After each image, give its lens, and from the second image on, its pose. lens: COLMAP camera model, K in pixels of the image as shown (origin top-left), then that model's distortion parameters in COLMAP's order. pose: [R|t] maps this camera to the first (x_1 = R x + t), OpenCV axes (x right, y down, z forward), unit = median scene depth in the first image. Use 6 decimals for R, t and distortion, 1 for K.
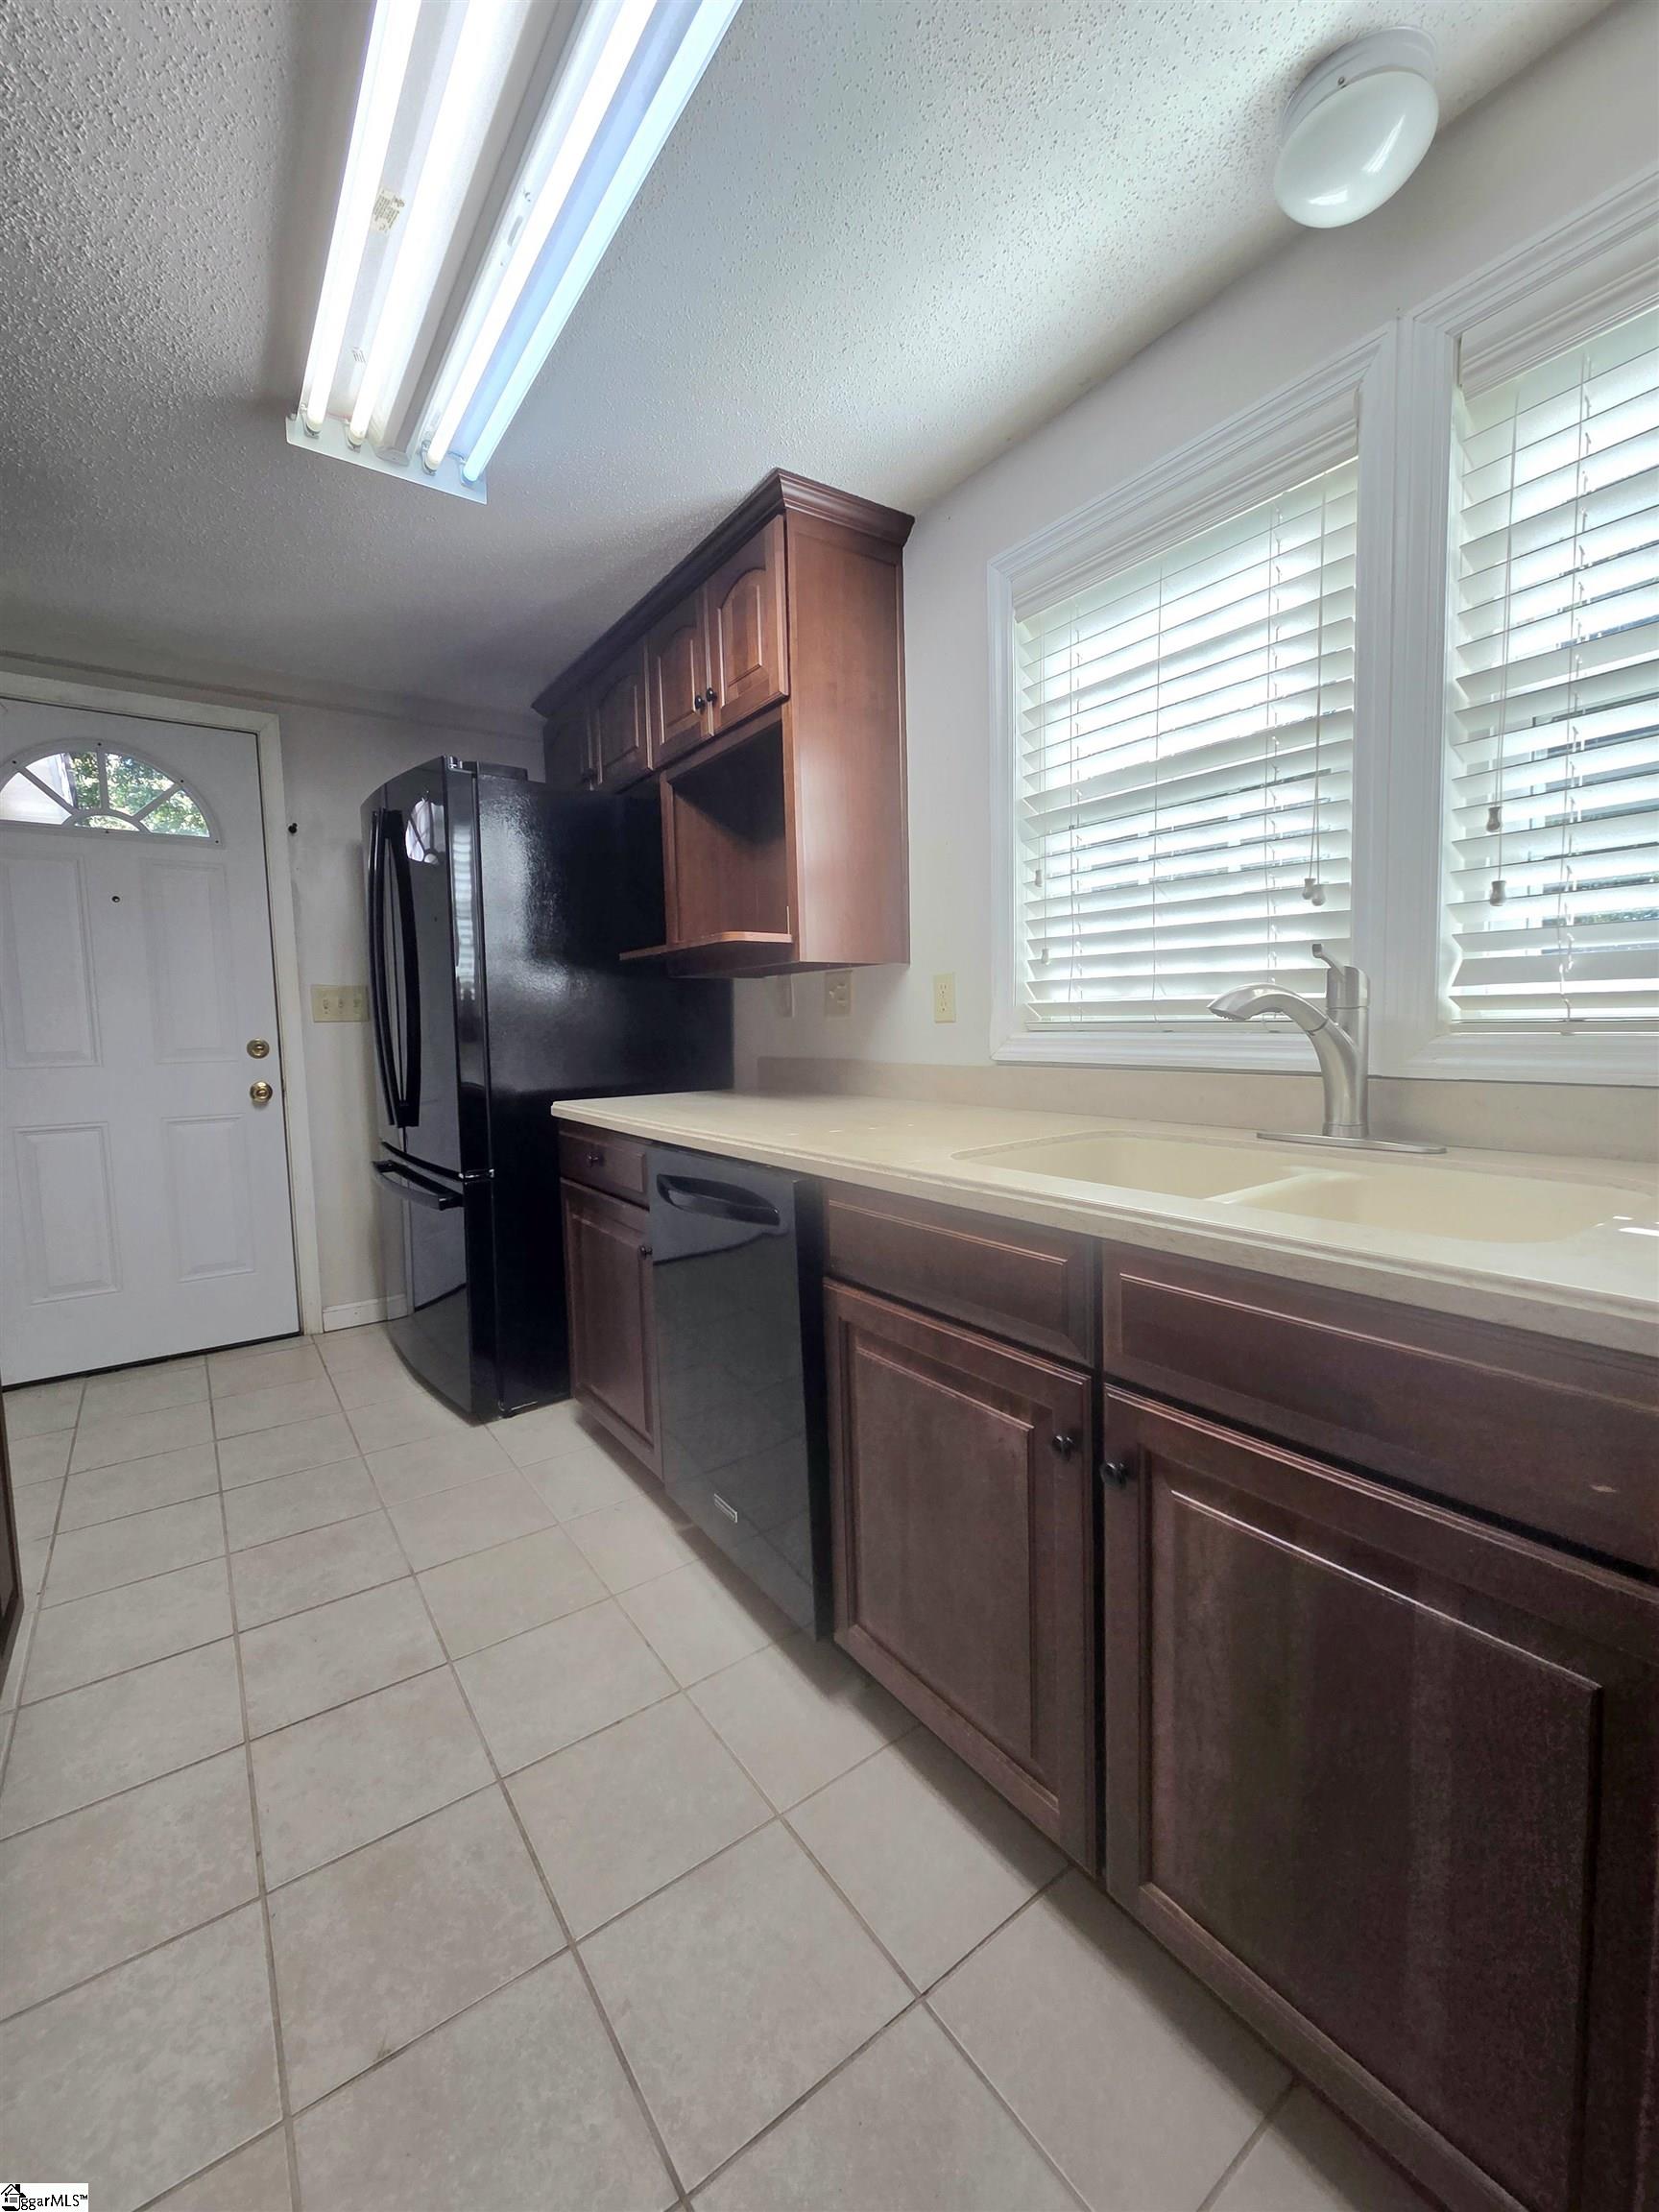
lens RADIAL K [[906.2, 0, 833.5], [0, 906.2, 1102.2], [0, 0, 1]] dist [0.002077, -0.002759]
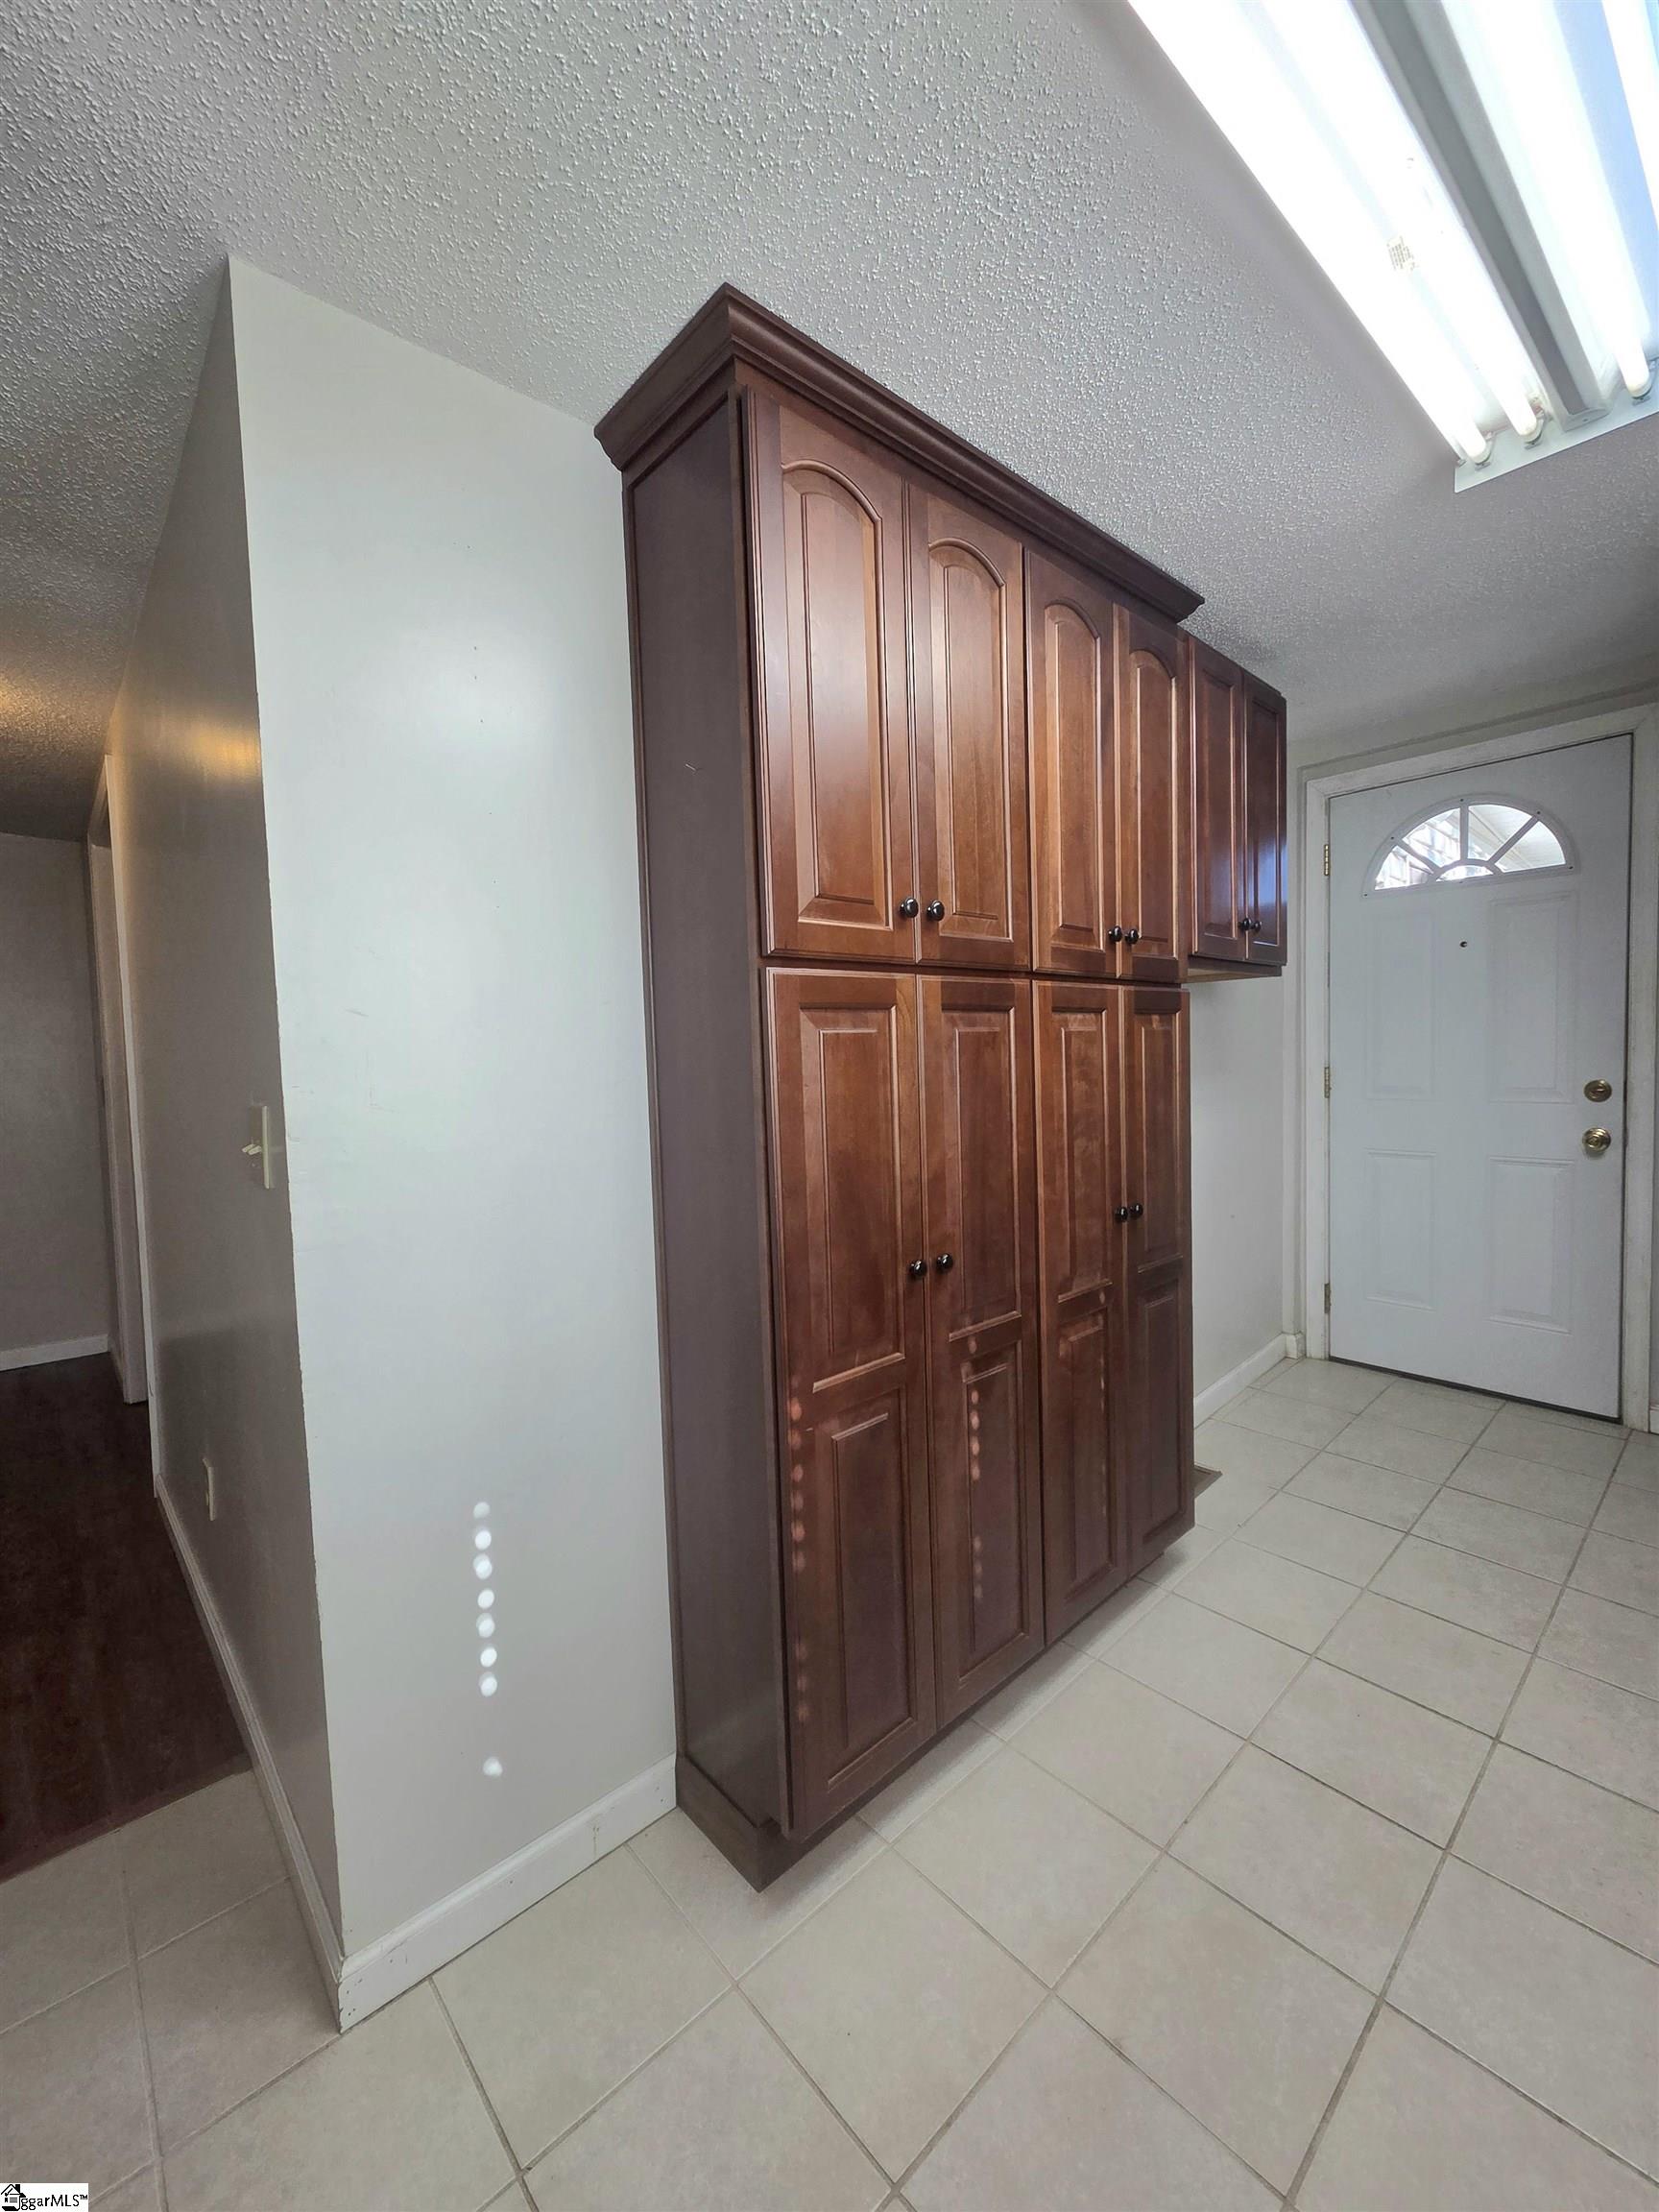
lens RADIAL K [[906.2, 0, 833.5], [0, 906.2, 1102.2], [0, 0, 1]] dist [0.002077, -0.002759]
pose [[0.098796, 0.078001, -0.992046, 0.207627], [-0.059455, 0.995605, 0.072360, -0.079938], [0.993330, 0.051834, 0.103000, 0.187034]]
